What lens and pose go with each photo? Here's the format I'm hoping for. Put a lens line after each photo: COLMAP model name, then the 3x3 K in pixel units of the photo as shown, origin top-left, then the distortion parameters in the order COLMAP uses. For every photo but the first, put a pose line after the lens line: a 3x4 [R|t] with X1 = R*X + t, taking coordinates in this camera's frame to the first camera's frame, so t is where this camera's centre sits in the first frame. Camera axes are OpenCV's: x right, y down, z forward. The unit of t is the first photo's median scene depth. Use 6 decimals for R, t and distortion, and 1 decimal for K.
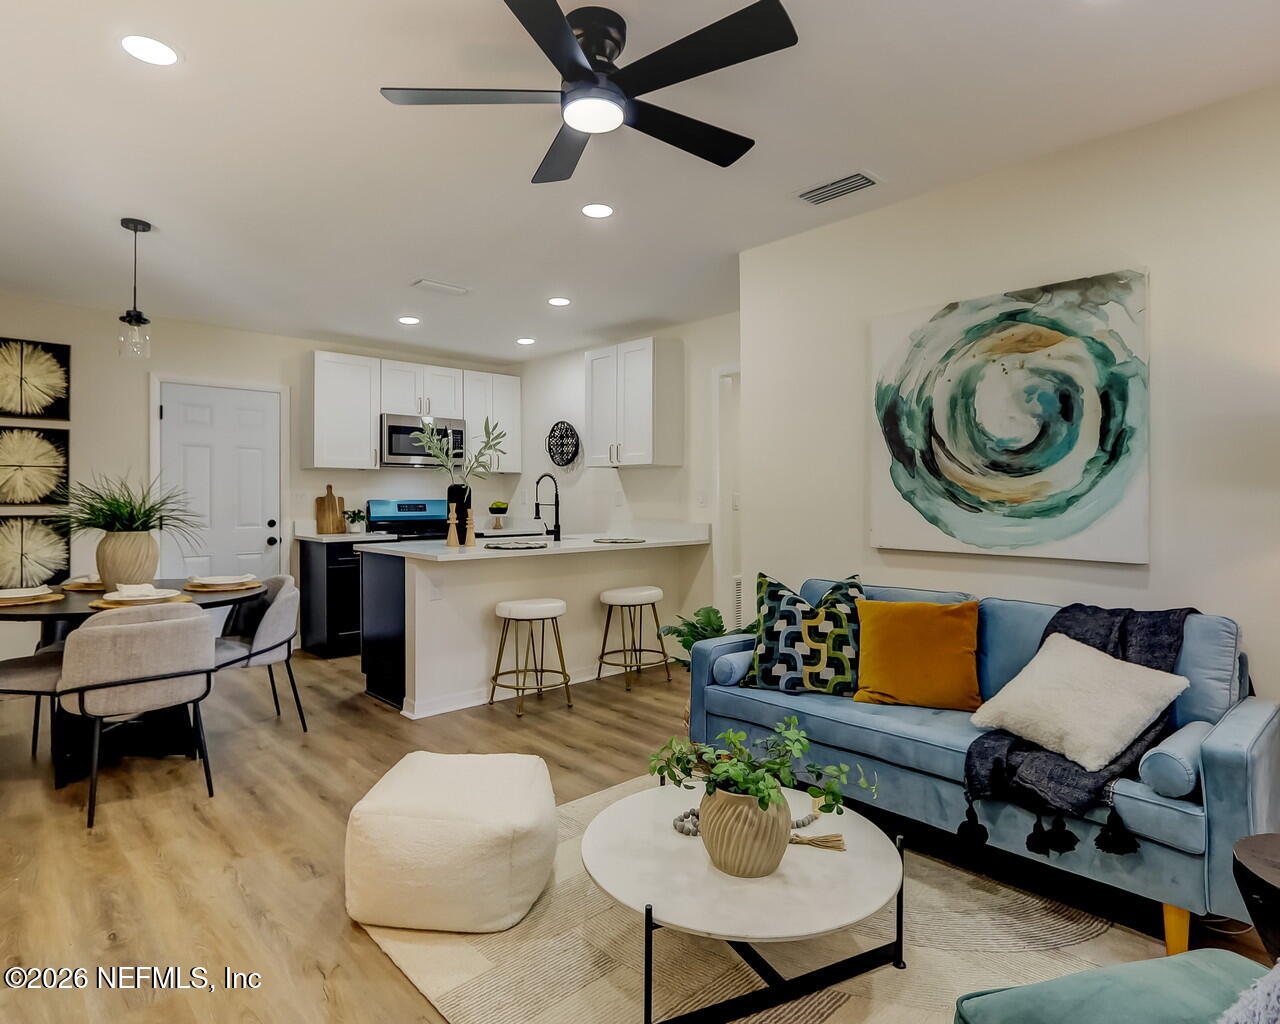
lens RADIAL K [[717.2, 0, 633.6], [0, 717.2, 499.3], [0, 0, 1]] dist [-0.027121, 0.006000]
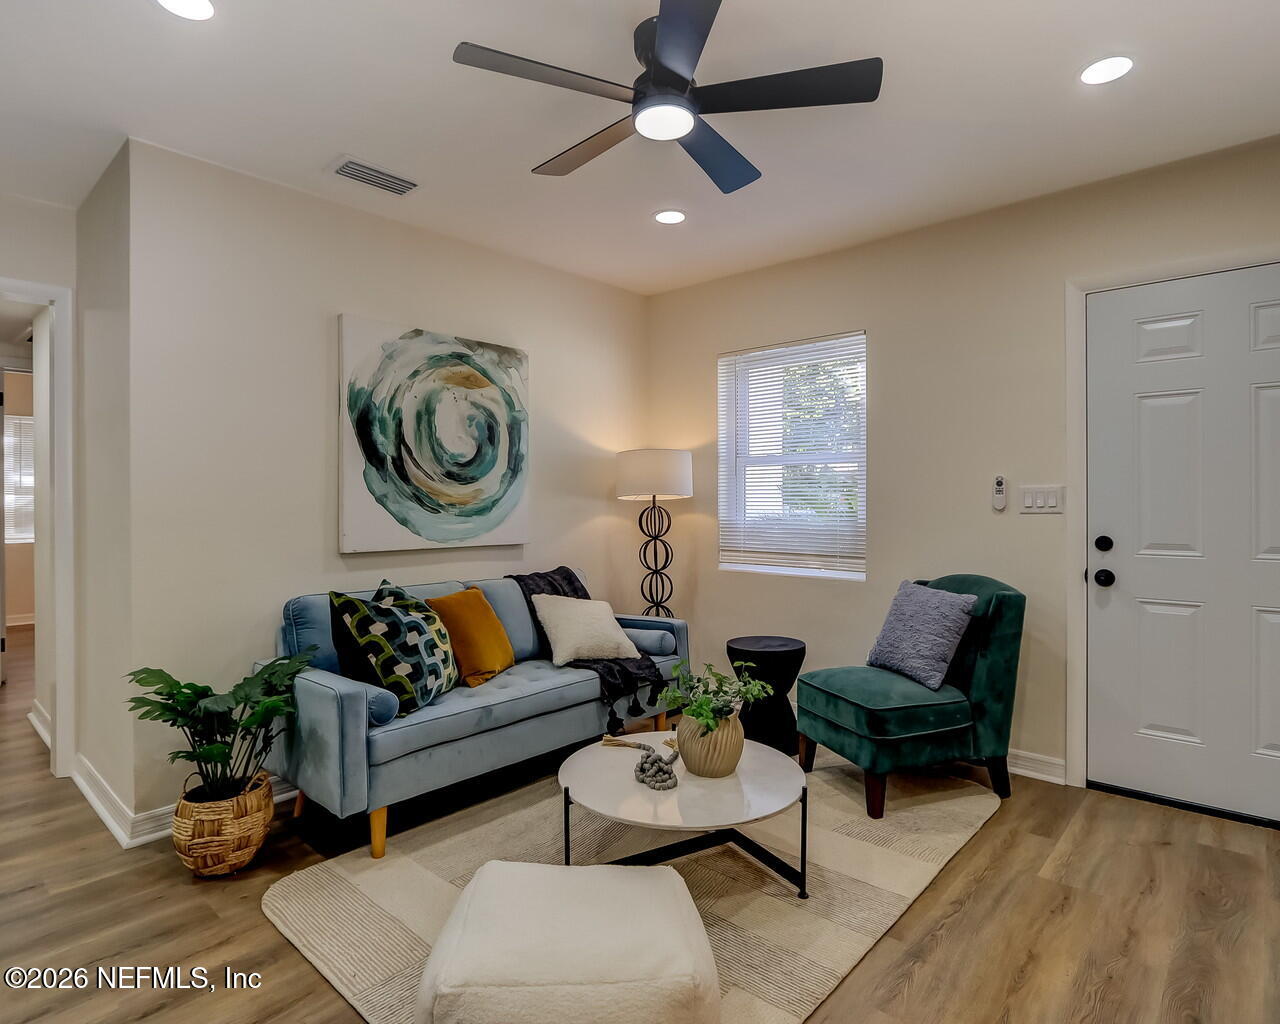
lens RADIAL K [[717.2, 0, 630.7], [0, 717.2, 500.8], [0, 0, 1]] dist [-0.027121, 0.006000]
pose [[-0.088013, -0.000504, 0.996119, -0.686395], [0.005599, 0.999984, 0.001001, -0.001792], [-0.996104, 0.005666, -0.088009, 0.735335]]
